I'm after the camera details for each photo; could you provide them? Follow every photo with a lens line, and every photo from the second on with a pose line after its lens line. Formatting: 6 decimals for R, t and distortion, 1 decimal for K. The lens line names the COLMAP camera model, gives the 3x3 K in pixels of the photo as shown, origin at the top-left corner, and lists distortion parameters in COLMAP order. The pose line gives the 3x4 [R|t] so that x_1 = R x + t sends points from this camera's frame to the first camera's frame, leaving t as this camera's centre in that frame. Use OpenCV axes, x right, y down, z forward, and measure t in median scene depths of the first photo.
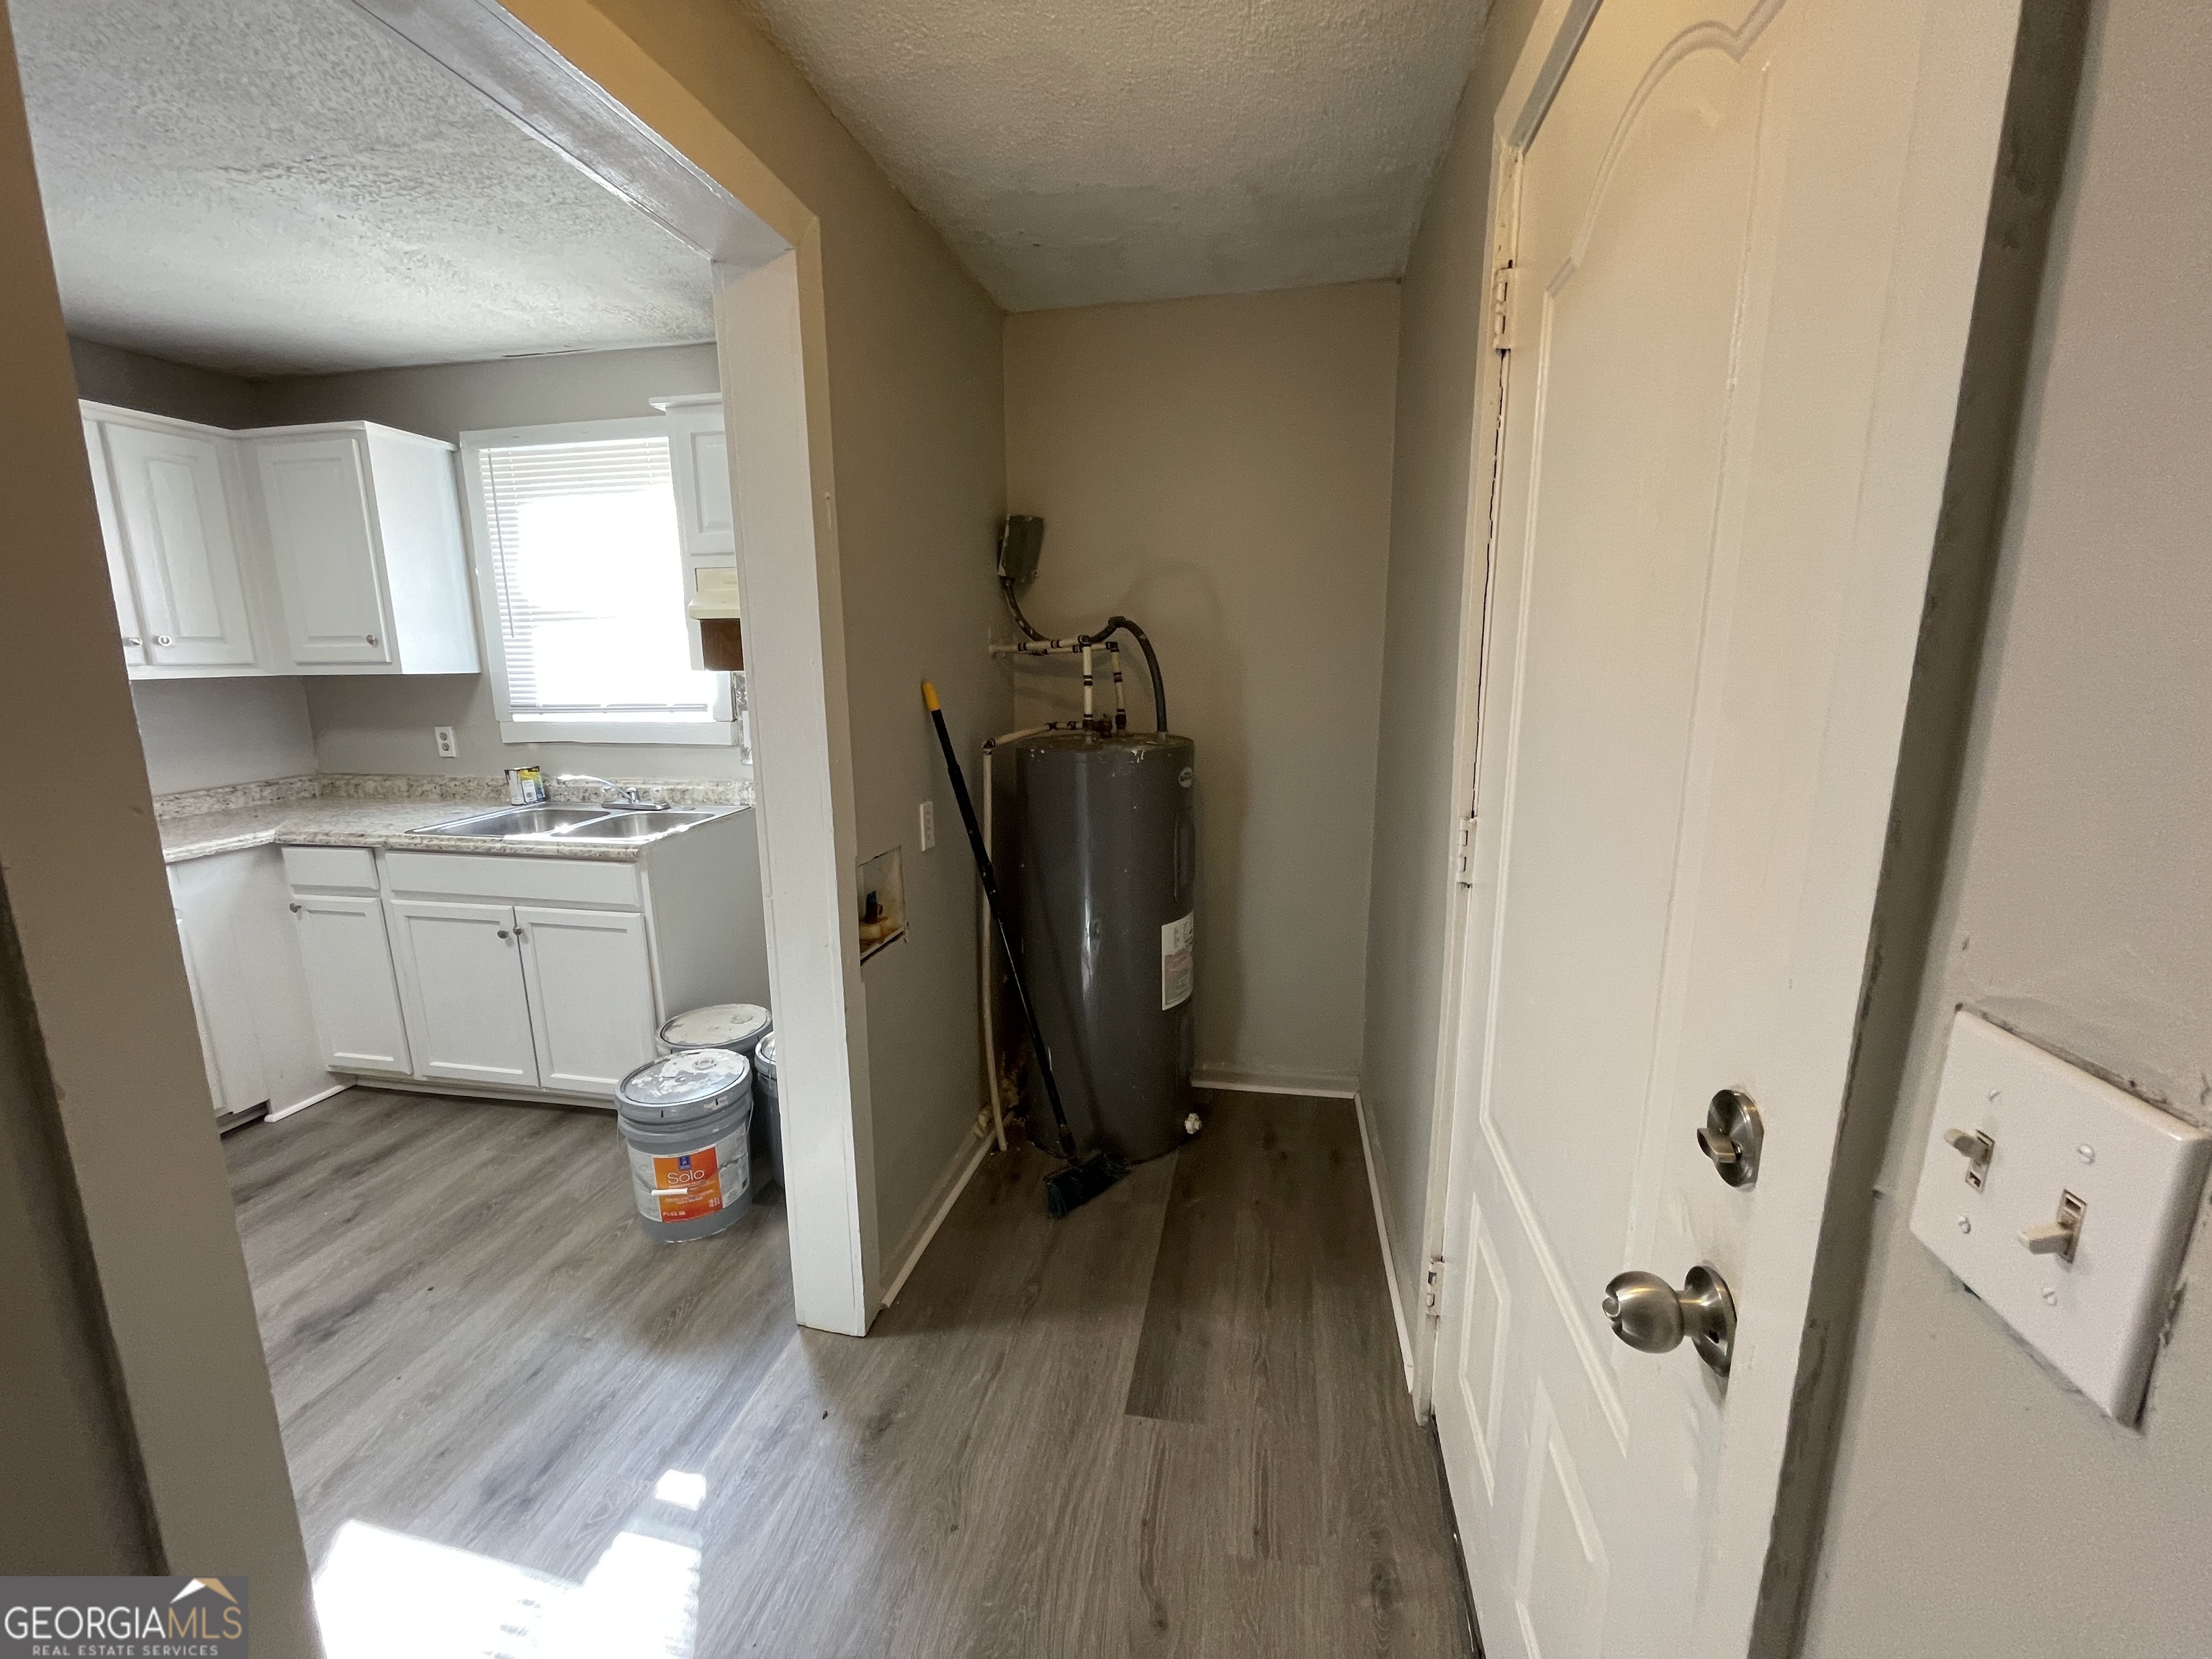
lens RADIAL K [[901.0, 0, 1102.6], [0, 901.0, 832.8], [0, 0, 1]] dist [0.001525, -0.001716]
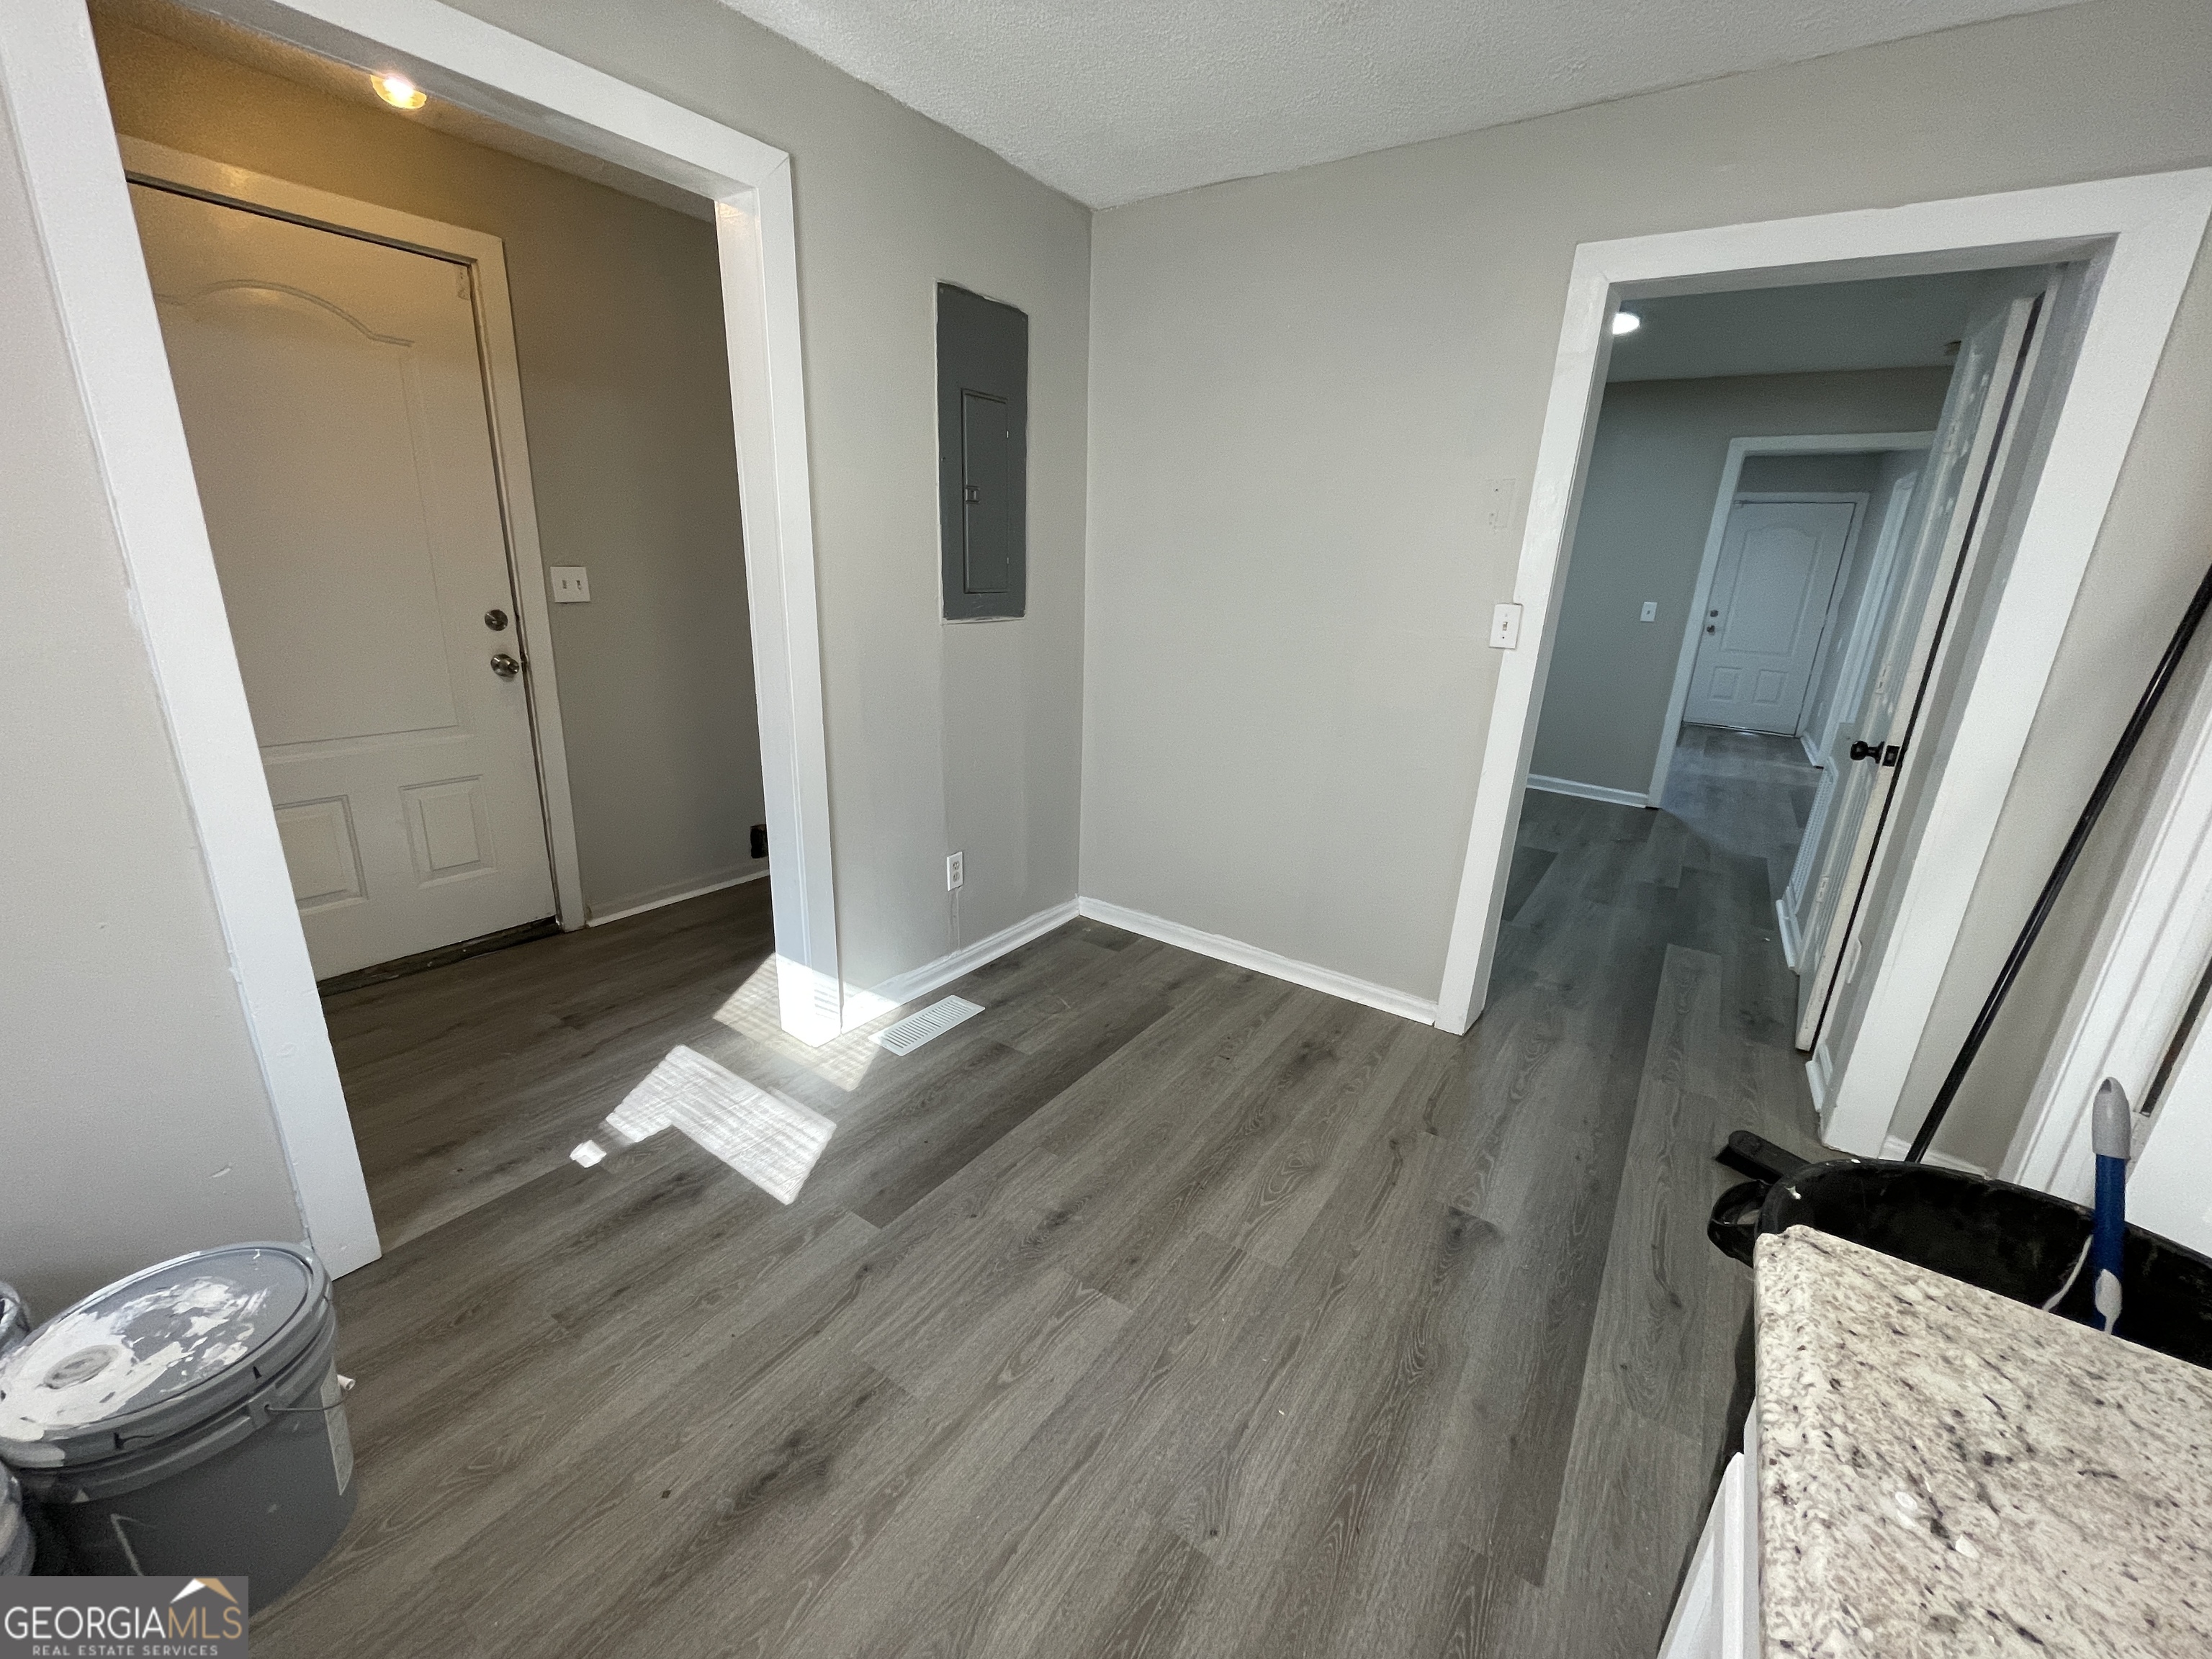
lens RADIAL K [[901.0, 0, 1106.4], [0, 901.0, 829.3], [0, 0, 1]] dist [0.001525, -0.001716]
pose [[-0.918133, -0.150643, 0.366522, -0.878352], [0.035978, 0.889416, 0.455680, -0.151896], [-0.394636, 0.431561, -0.811183, 0.870997]]
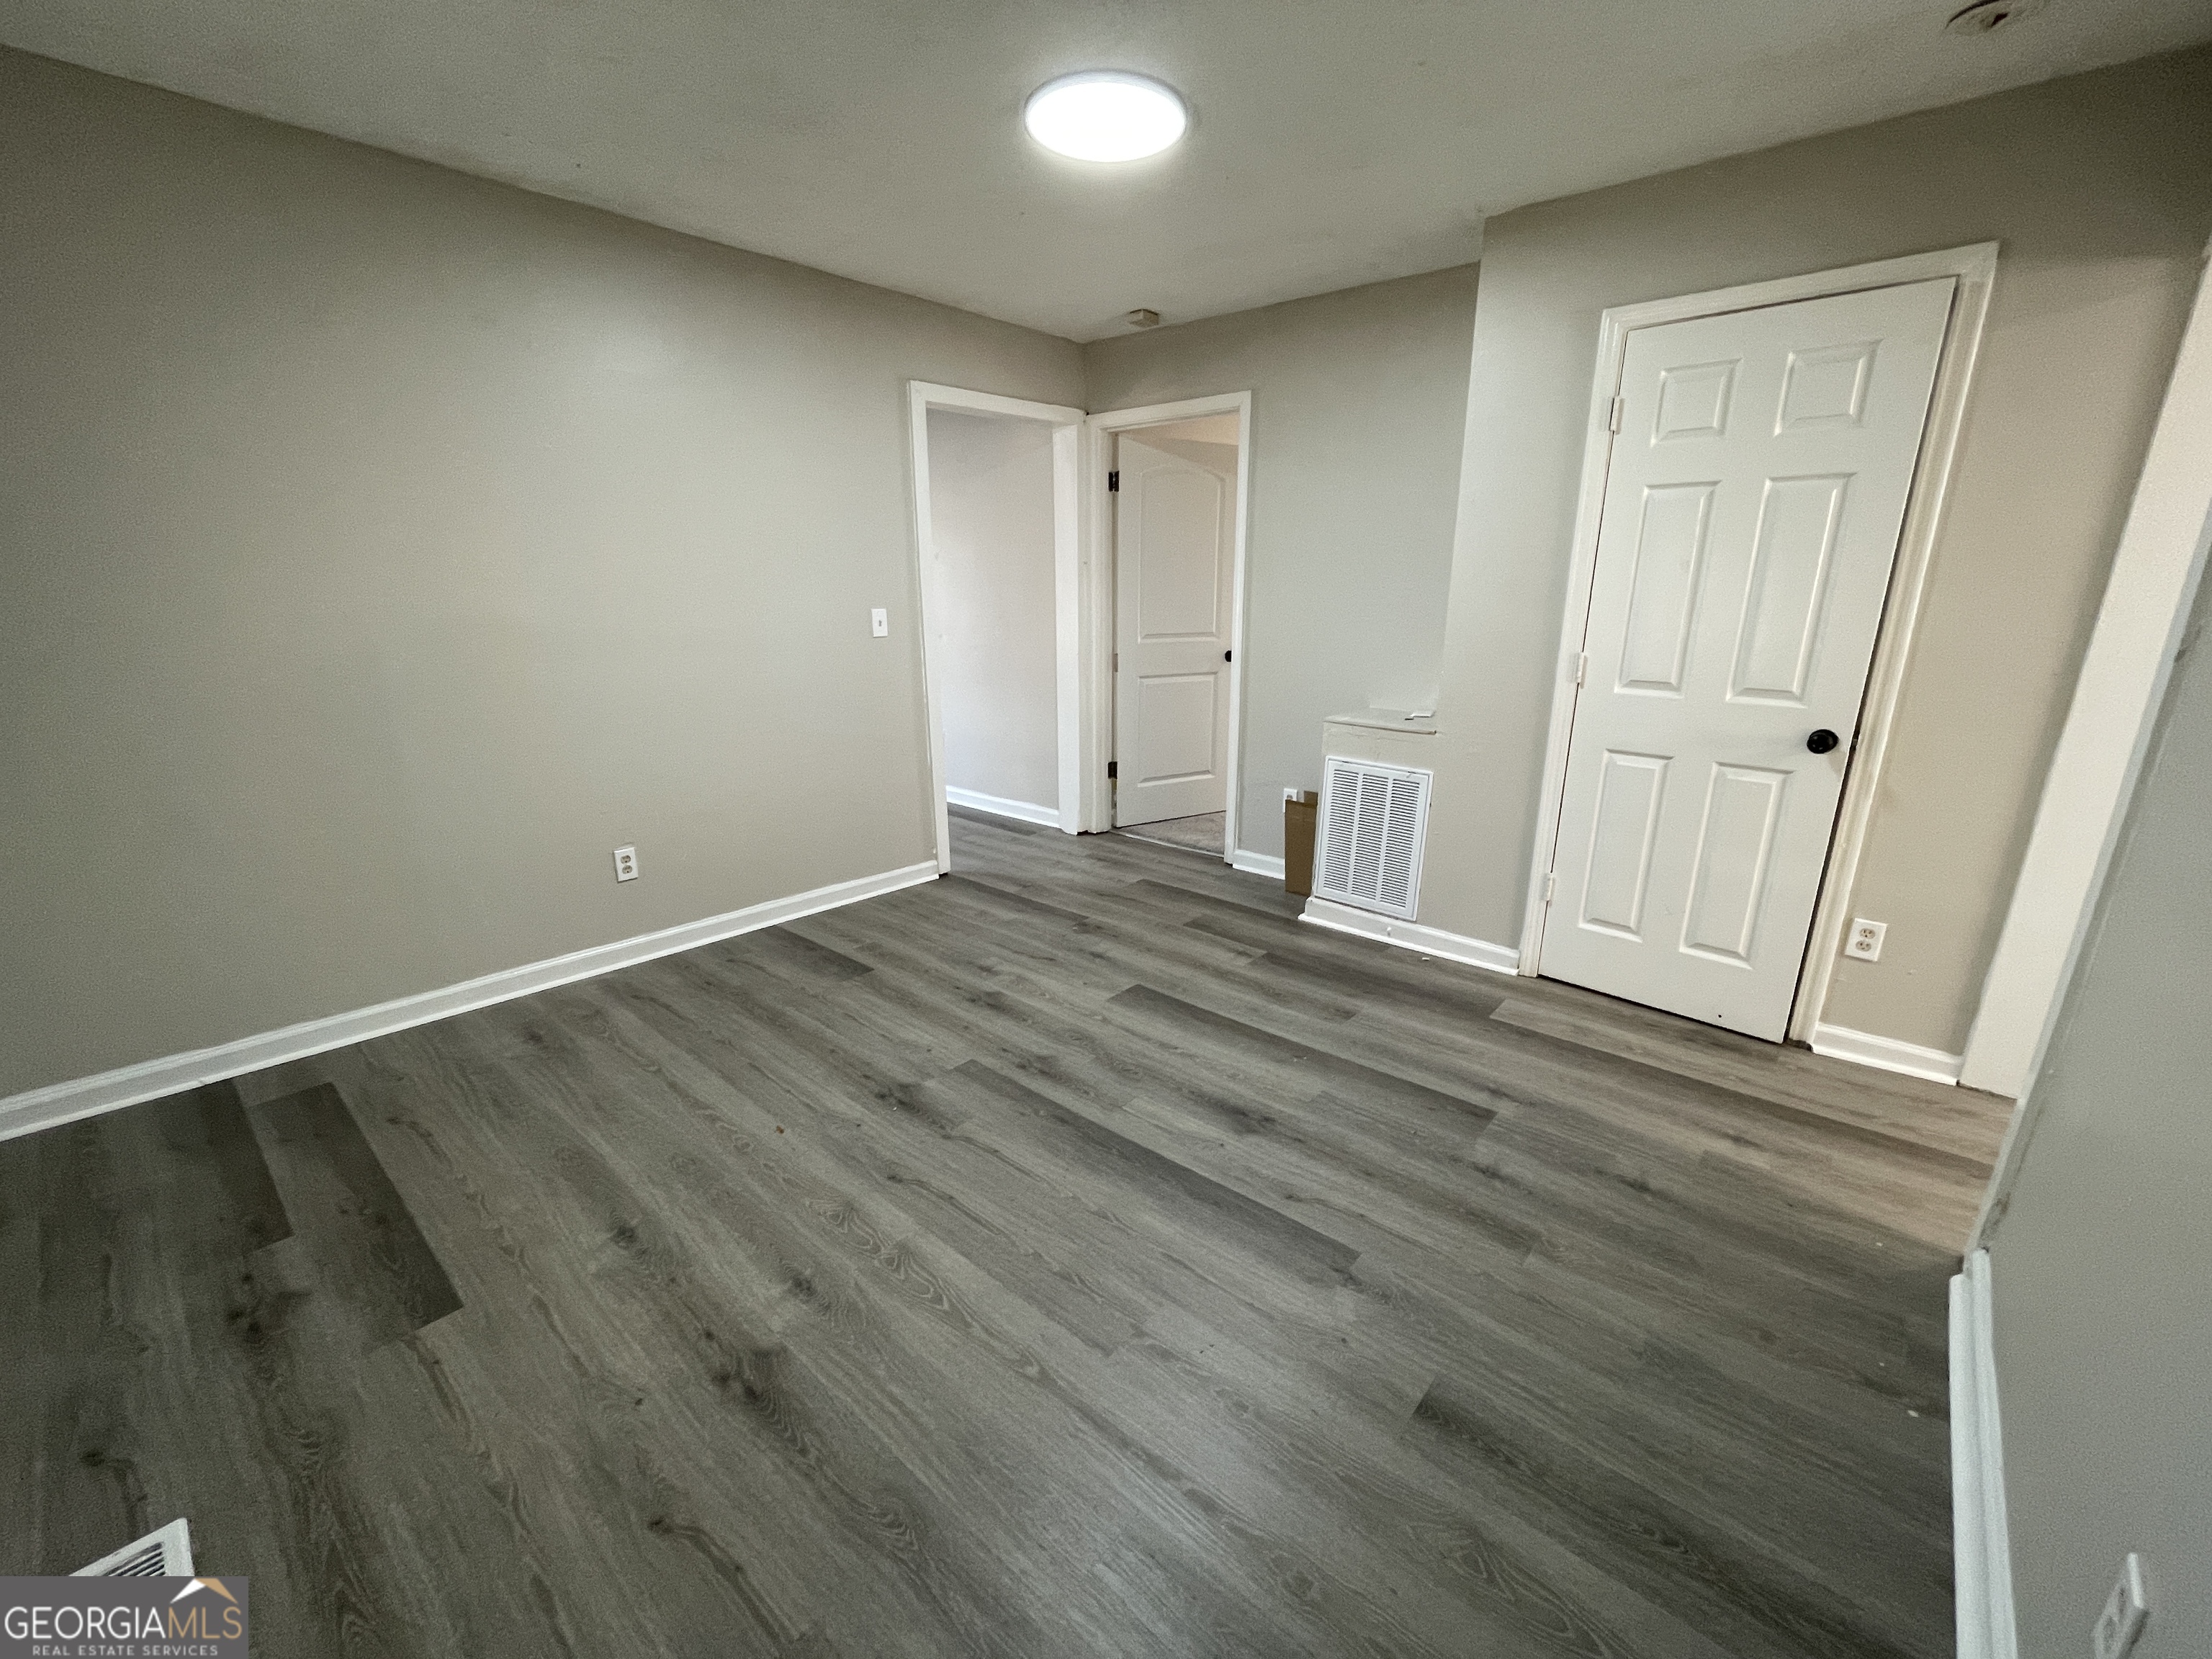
lens RADIAL K [[901.0, 0, 1108.4], [0, 901.0, 827.6], [0, 0, 1]] dist [0.001525, -0.001716]
pose [[-0.500960, 0.238504, -0.831958, -0.134543], [-0.163550, 0.917871, 0.361614, 0.093788], [0.849877, 0.317221, -0.420809, -0.404867]]
